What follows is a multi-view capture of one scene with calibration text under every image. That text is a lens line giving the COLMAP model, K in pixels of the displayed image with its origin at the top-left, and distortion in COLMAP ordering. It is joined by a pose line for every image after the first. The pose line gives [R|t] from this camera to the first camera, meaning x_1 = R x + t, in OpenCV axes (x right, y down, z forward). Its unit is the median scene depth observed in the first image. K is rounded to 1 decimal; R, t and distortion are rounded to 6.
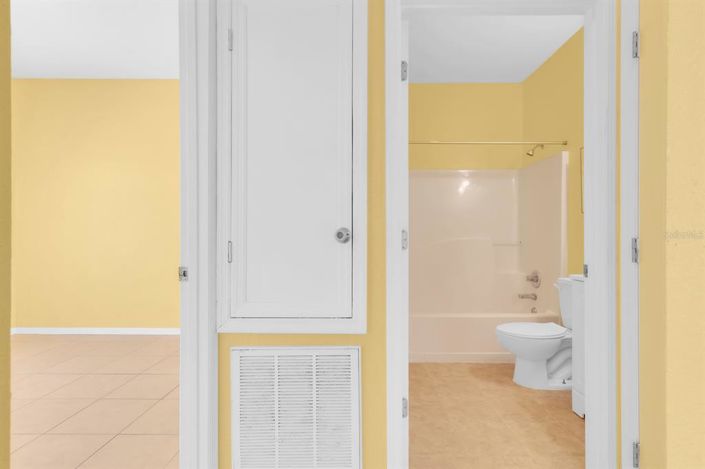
lens RADIAL K [[346.6, 0, 352.5], [0, 346.6, 234.5], [0, 0, 1]] dist [-0.000949, -0.000149]
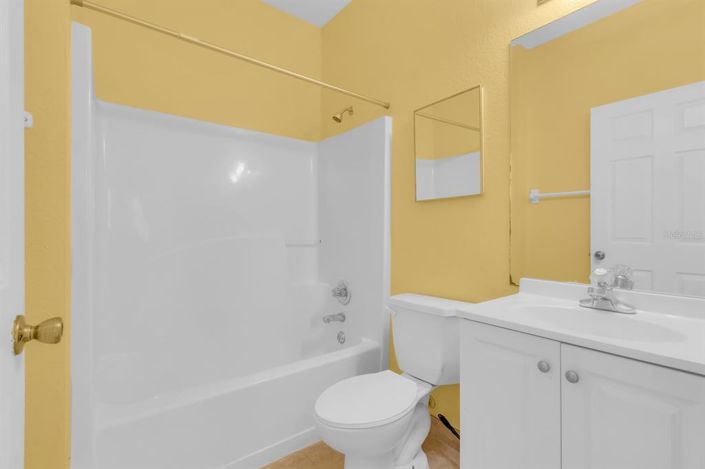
lens RADIAL K [[324.8, 0, 352.5], [0, 324.8, 234.5], [0, 0, 1]] dist [-0.000697, -0.000046]
pose [[0.787470, 0.003808, 0.616341, 0.124243], [-0.006254, 0.999979, 0.001812, 0.006084], [-0.616321, -0.005282, 0.787477, 0.453895]]
